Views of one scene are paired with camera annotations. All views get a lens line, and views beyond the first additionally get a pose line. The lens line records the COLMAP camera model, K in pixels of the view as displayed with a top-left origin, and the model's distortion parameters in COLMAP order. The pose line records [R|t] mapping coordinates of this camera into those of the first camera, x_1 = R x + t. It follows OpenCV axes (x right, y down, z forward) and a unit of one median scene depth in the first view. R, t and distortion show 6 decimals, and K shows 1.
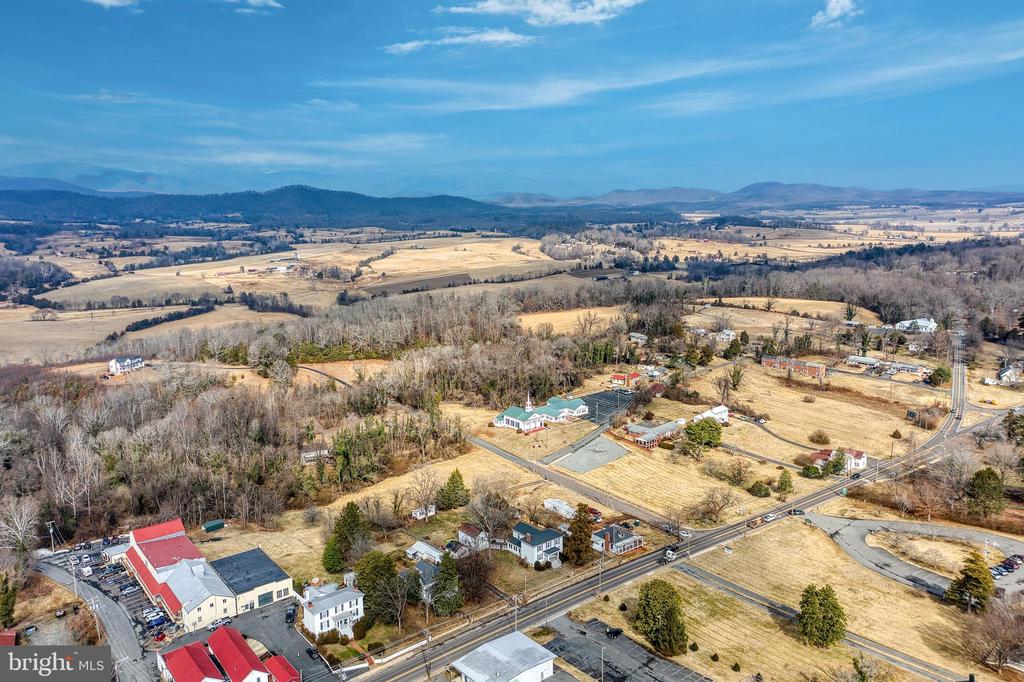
lens RADIAL K [[783.3, 0, 514.7], [0, 783.3, 326.1], [0, 0, 1]] dist [0.033569, 0.079155]
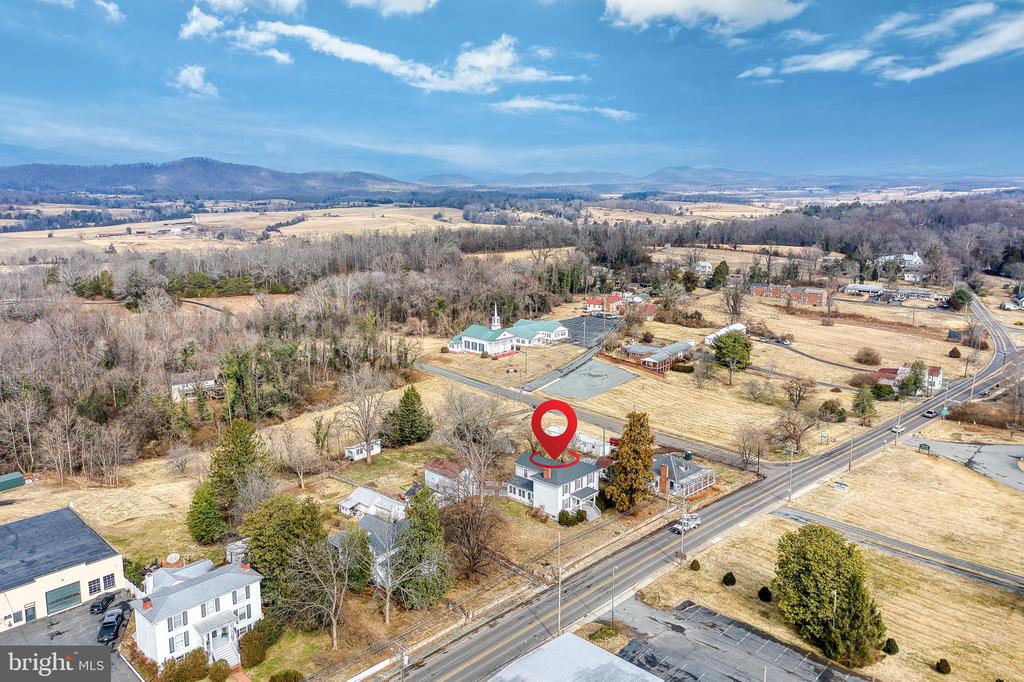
lens RADIAL K [[783.3, 0, 514.7], [0, 783.3, 326.1], [0, 0, 1]] dist [0.033569, 0.079155]
pose [[0.994250, -0.012139, 0.106391, -0.049243], [0.010247, 0.999780, 0.018307, 0.103552], [-0.106590, -0.017112, 0.994156, 0.289476]]
